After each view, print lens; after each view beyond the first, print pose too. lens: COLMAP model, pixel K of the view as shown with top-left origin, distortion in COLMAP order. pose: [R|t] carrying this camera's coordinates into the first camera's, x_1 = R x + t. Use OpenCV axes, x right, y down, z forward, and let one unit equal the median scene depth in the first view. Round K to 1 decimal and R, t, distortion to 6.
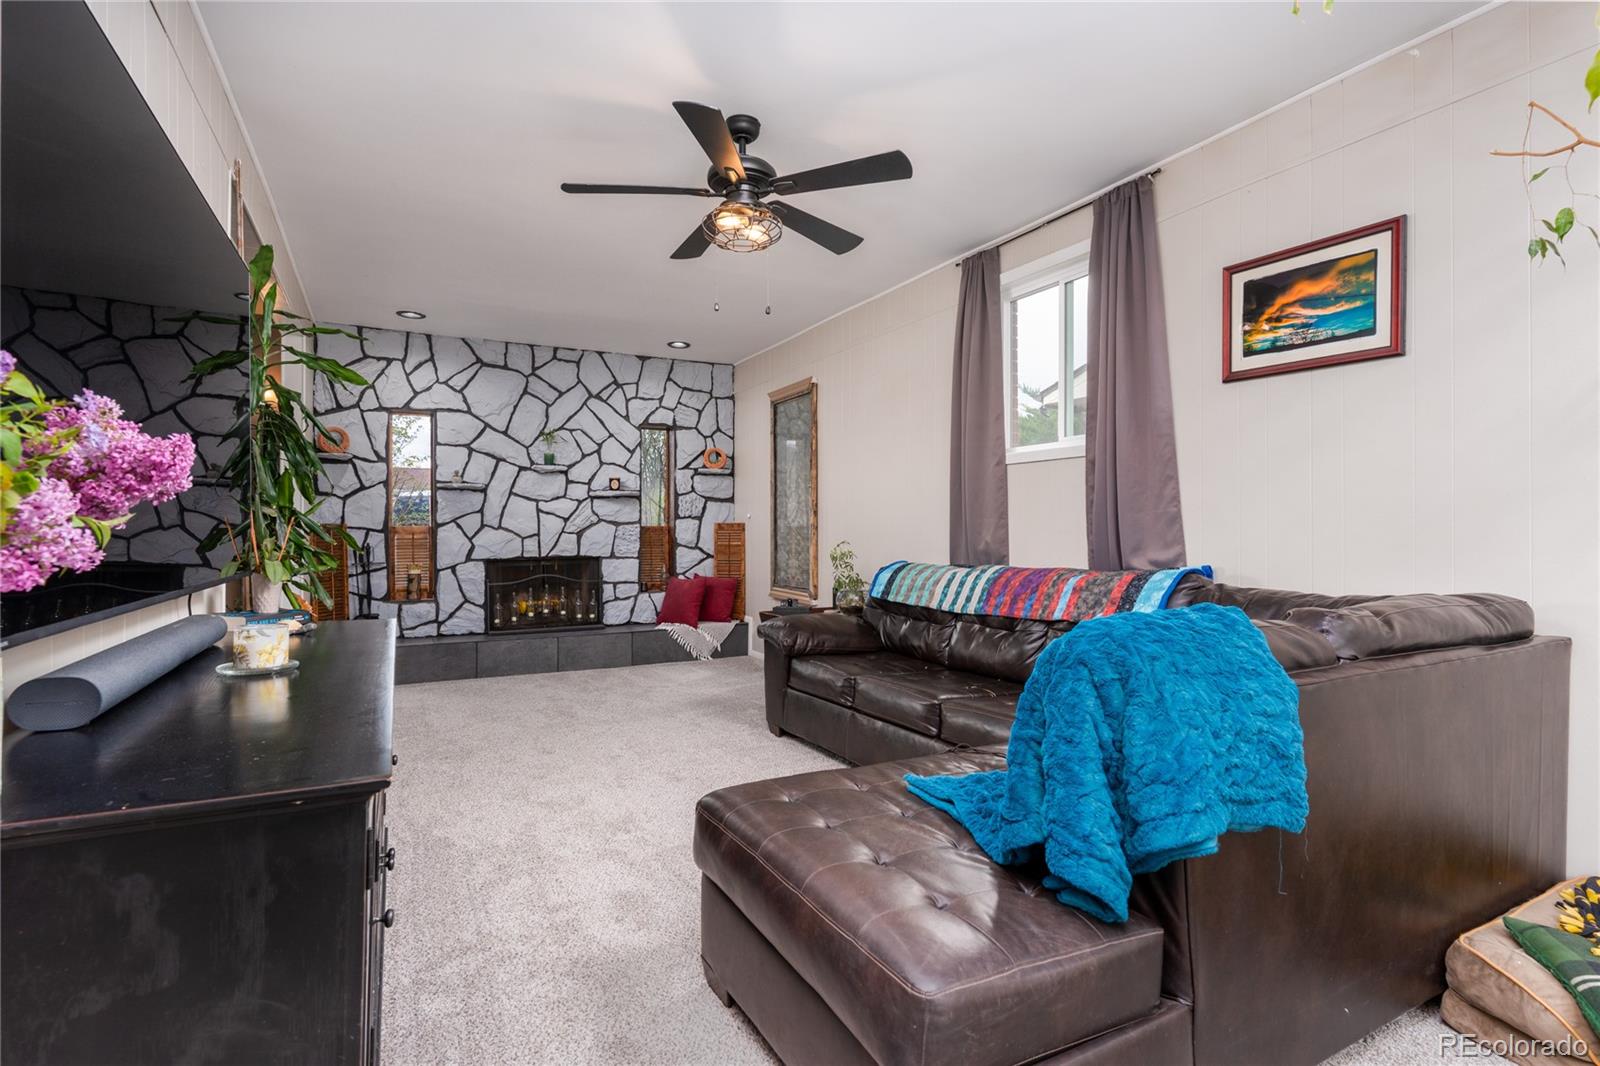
lens RADIAL K [[764.6, 0, 804.8], [0, 764.6, 528.5], [0, 0, 1]] dist [0.002153, -0.000597]
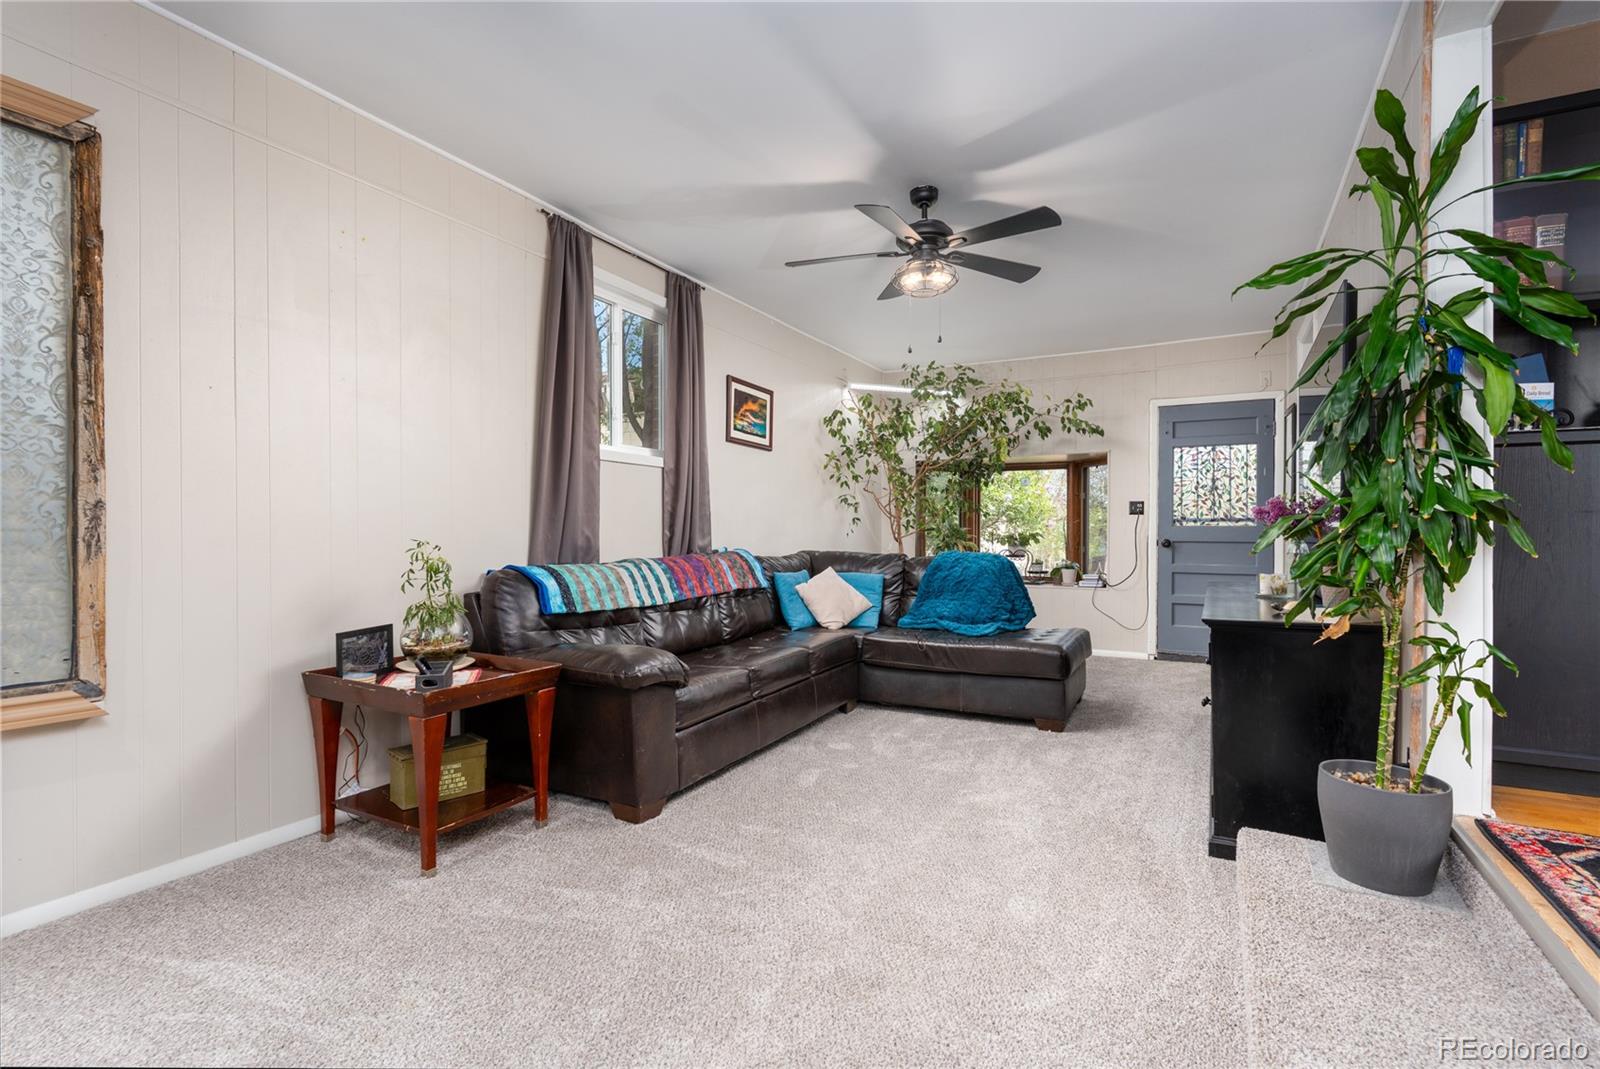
lens RADIAL K [[764.6, 0, 798.5], [0, 764.6, 532.7], [0, 0, 1]] dist [0.002153, -0.000597]
pose [[-0.542181, -0.014023, 0.840145, -1.021336], [-0.018065, 0.999824, 0.005030, 0.004673], [-0.840067, -0.012451, -0.542339, 1.850173]]
